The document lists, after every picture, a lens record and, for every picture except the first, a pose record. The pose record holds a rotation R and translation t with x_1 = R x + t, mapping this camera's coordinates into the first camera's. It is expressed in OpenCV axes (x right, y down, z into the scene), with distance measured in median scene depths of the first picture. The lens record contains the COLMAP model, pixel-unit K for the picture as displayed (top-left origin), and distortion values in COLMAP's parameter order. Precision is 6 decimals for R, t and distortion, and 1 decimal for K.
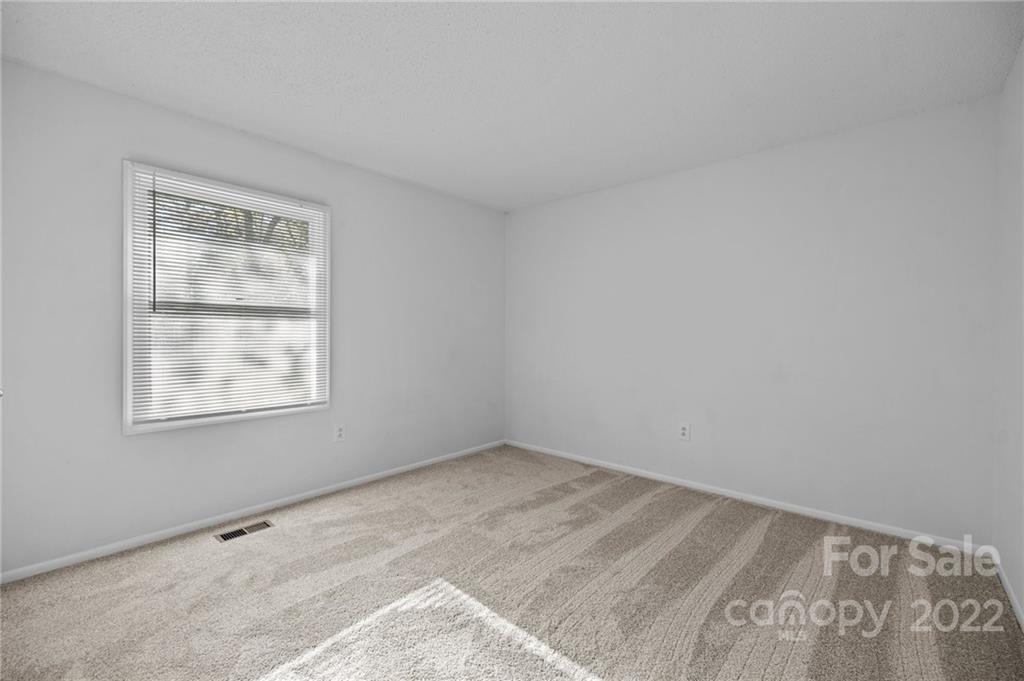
lens RADIAL K [[433.6, 0, 511.9], [0, 433.6, 335.4], [0, 0, 1]] dist [-0.000472, 0.000162]
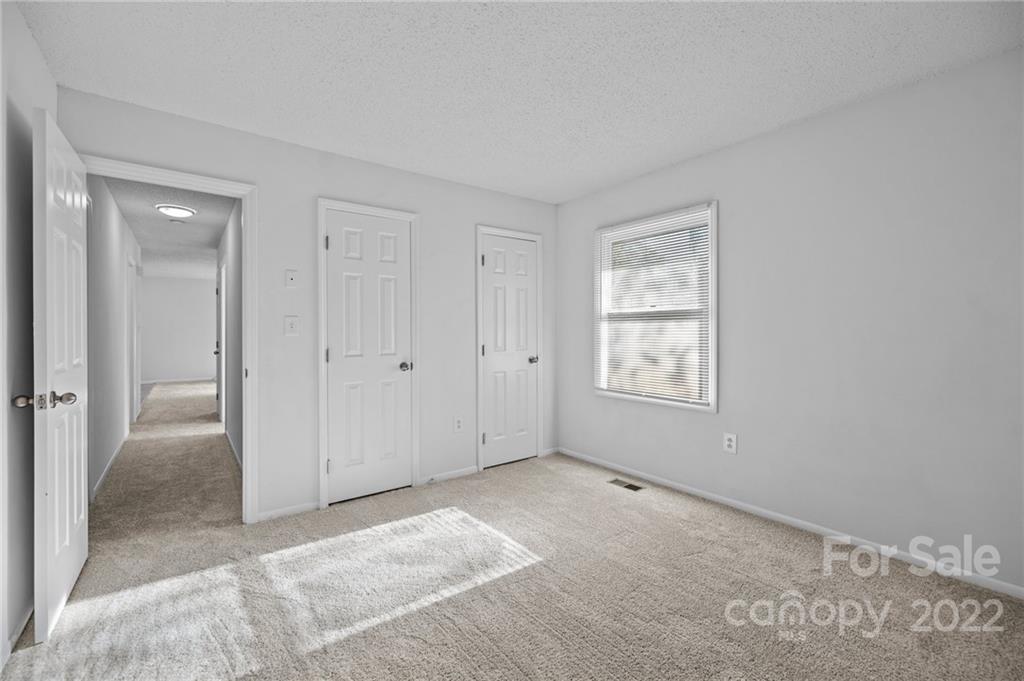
lens RADIAL K [[433.6, 0, 505.8], [0, 433.6, 340.2], [0, 0, 1]] dist [-0.000472, 0.000162]
pose [[-0.200539, 0.018262, -0.979515, 0.689976], [-0.005214, 0.999792, 0.019708, -0.011218], [0.979672, 0.009060, -0.200402, 0.845257]]
